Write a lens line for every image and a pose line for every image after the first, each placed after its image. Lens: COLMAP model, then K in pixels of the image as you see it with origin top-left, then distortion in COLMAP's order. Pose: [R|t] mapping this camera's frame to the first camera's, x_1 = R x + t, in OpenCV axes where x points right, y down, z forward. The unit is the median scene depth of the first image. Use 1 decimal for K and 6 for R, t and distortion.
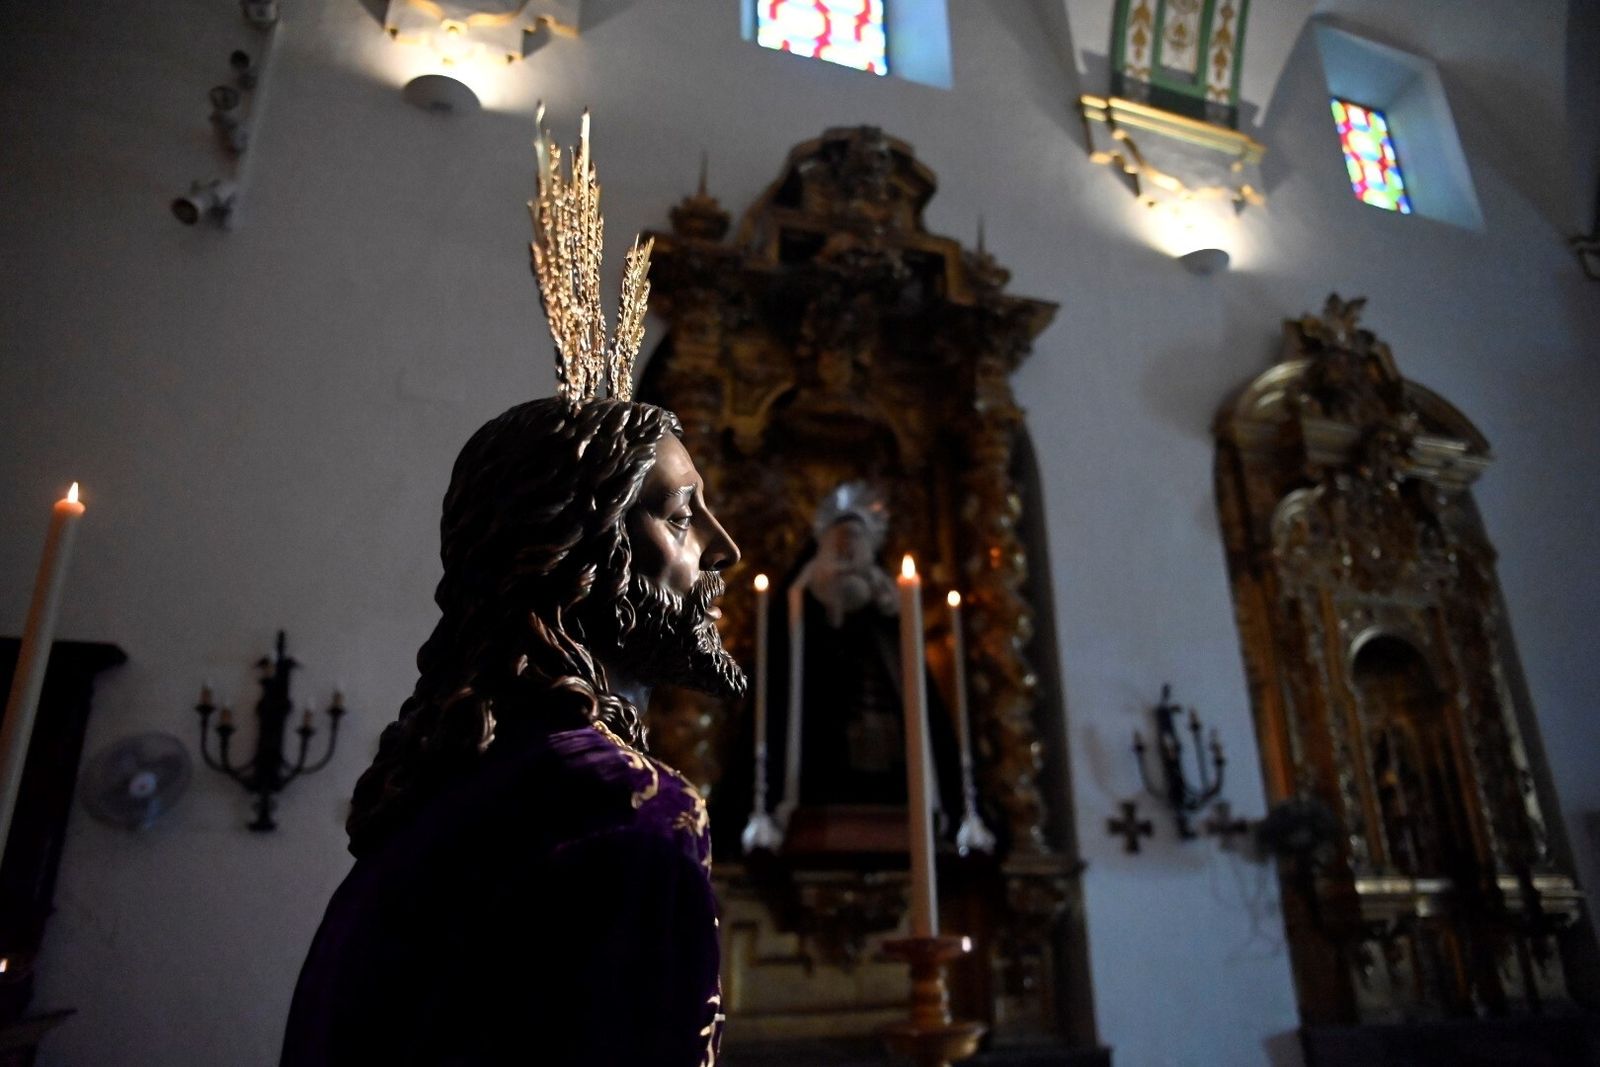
lens RADIAL K [[1086.3, 0, 800.7], [0, 1086.3, 537.9], [0, 0, 1]] dist [-0.117105, 0.087000]
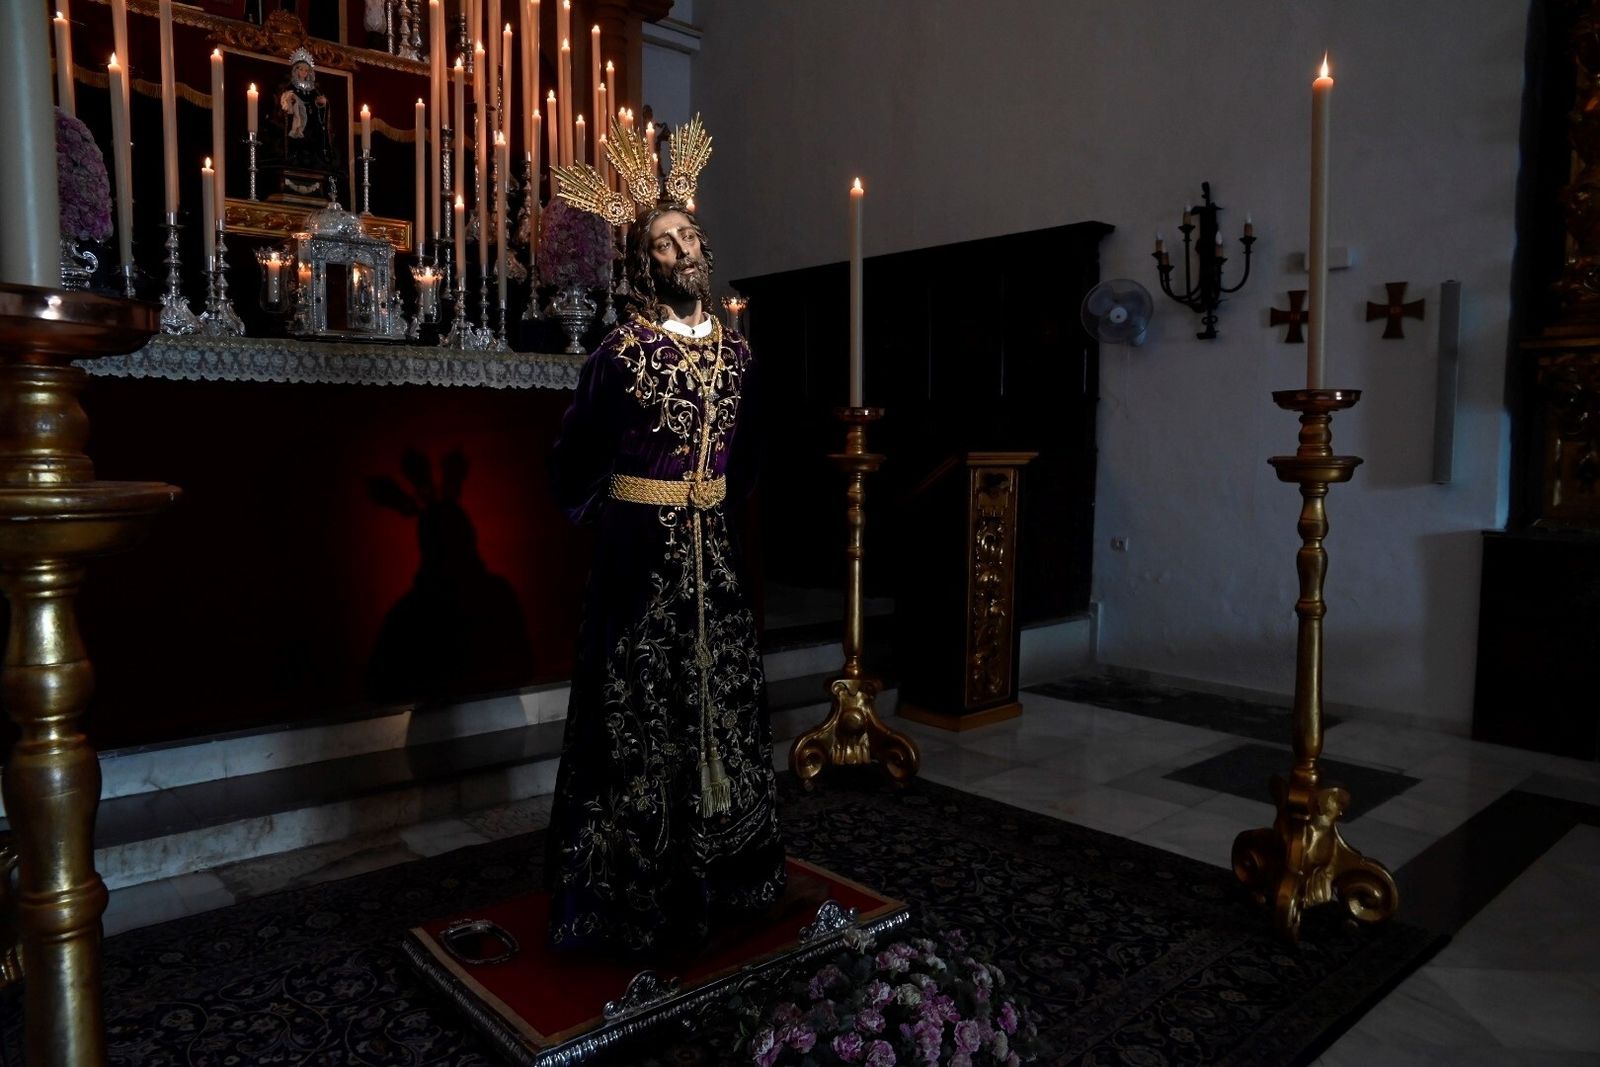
lens RADIAL K [[1086.3, 0, 796.2], [0, 1086.3, 541.1], [0, 0, 1]] dist [-0.117105, 0.087000]
pose [[0.400351, 0.100168, -0.910871, 0.391851], [0.314493, 0.918615, 0.239248, 0.018942], [0.860705, -0.382246, 0.336266, -0.001495]]
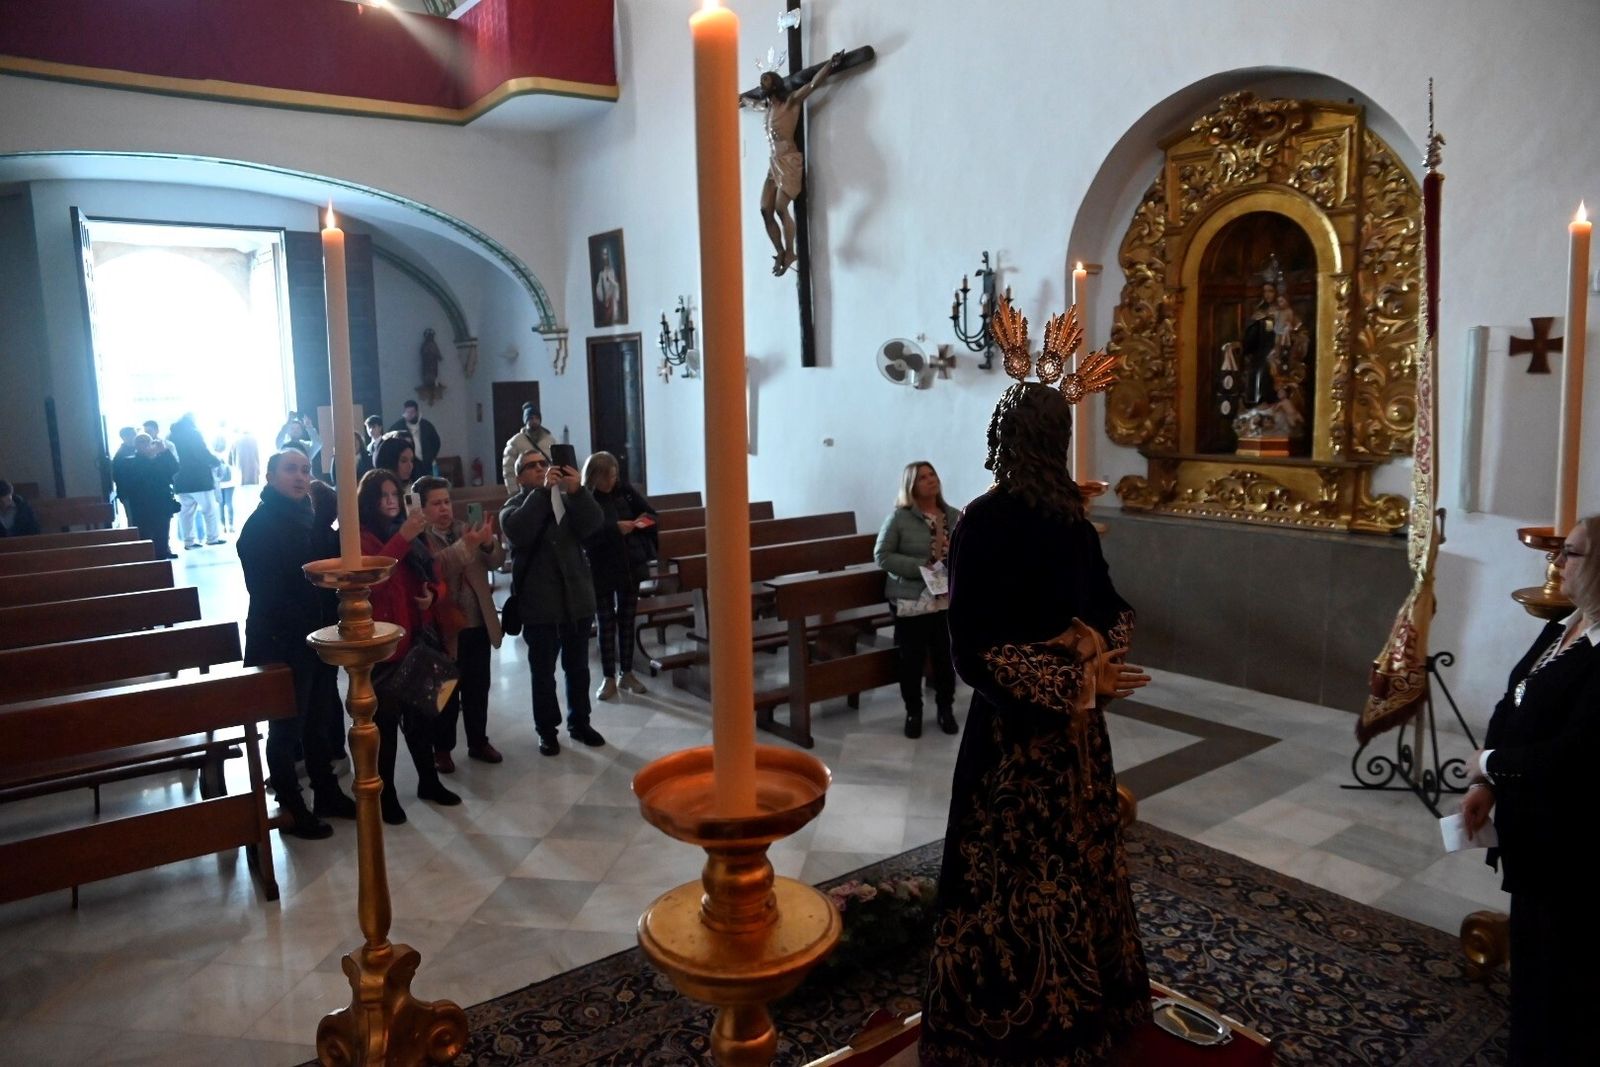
lens RADIAL K [[1086.3, 0, 802.1], [0, 1086.3, 533.5], [0, 0, 1]] dist [-0.117105, 0.087000]
pose [[-0.325082, -0.113665, 0.938830, -0.435928], [-0.309966, 0.950716, 0.007775, 0.068204], [-0.893445, -0.288478, -0.344293, 0.375768]]
